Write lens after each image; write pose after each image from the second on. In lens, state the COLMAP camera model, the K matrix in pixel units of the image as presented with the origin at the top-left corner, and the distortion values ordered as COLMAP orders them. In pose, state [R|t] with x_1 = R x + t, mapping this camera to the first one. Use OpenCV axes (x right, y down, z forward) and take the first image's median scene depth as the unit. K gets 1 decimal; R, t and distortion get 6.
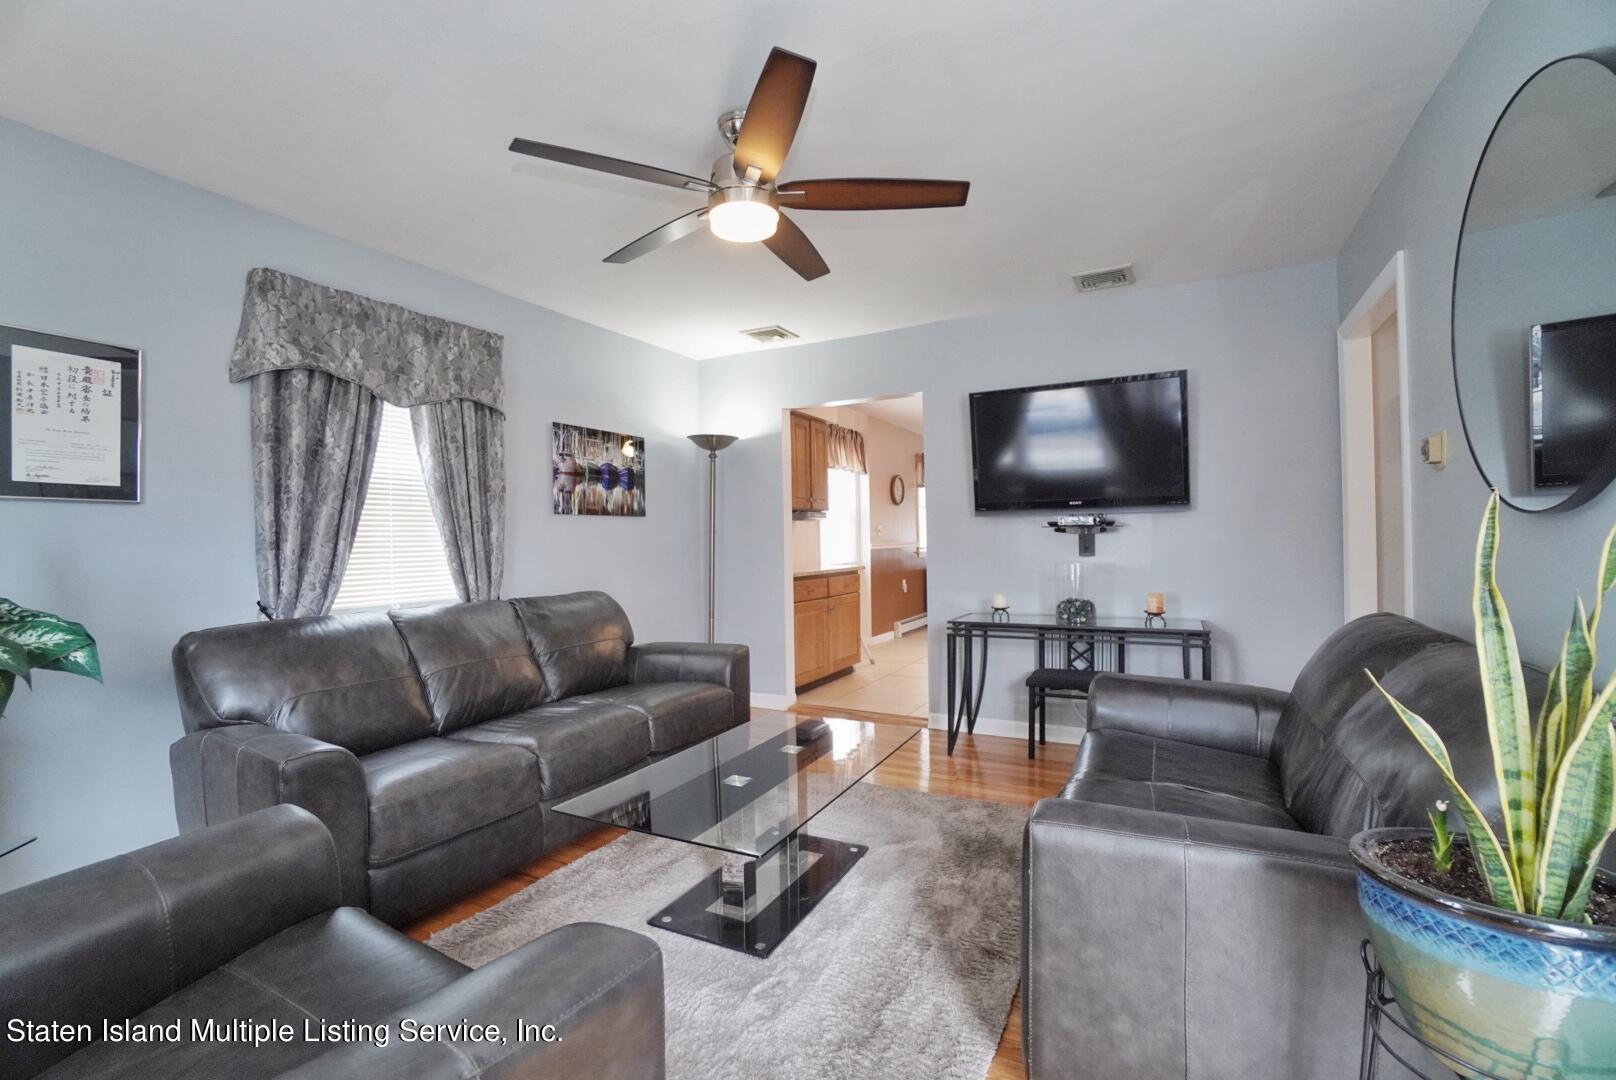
lens RADIAL K [[715.0, 0, 801.9], [0, 715.0, 537.7], [0, 0, 1]] dist [0.001840, 0.000229]
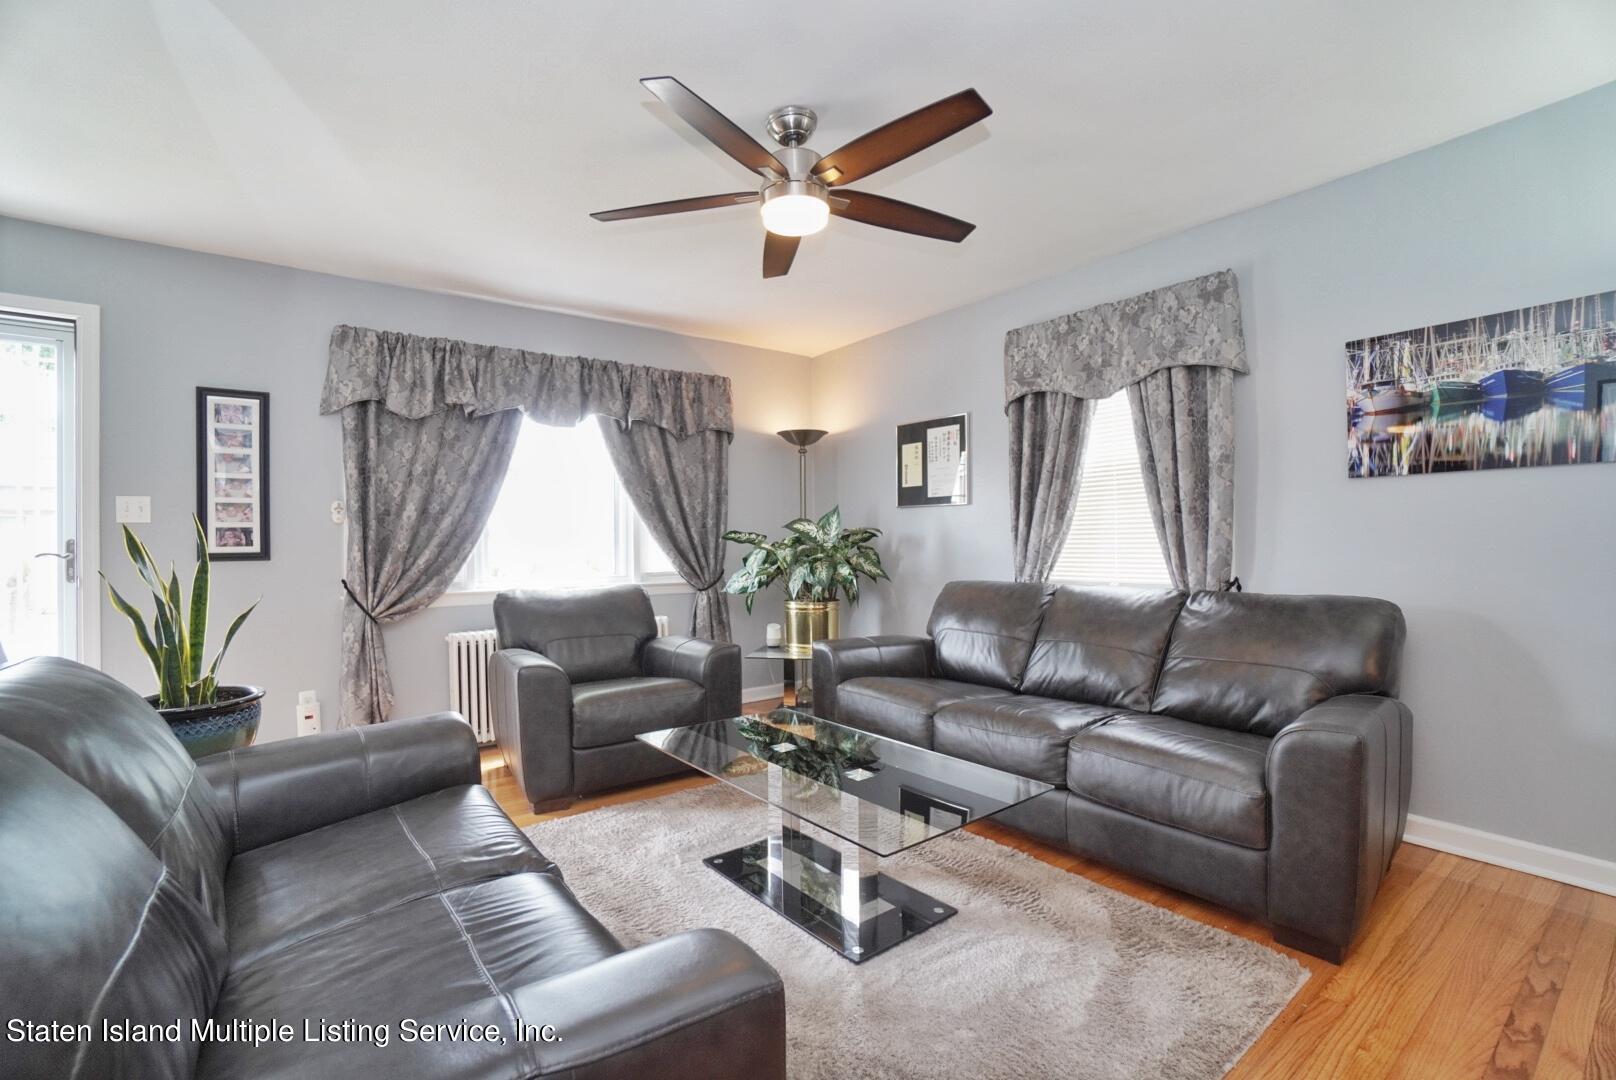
lens RADIAL K [[715.0, 0, 801.1], [0, 715.0, 544.8], [0, 0, 1]] dist [0.001840, 0.000229]
pose [[-0.412096, 0.022803, -0.910855, 0.464988], [0.017439, 0.999701, 0.017137, 0.008642], [0.910974, -0.008822, -0.412370, 0.777910]]
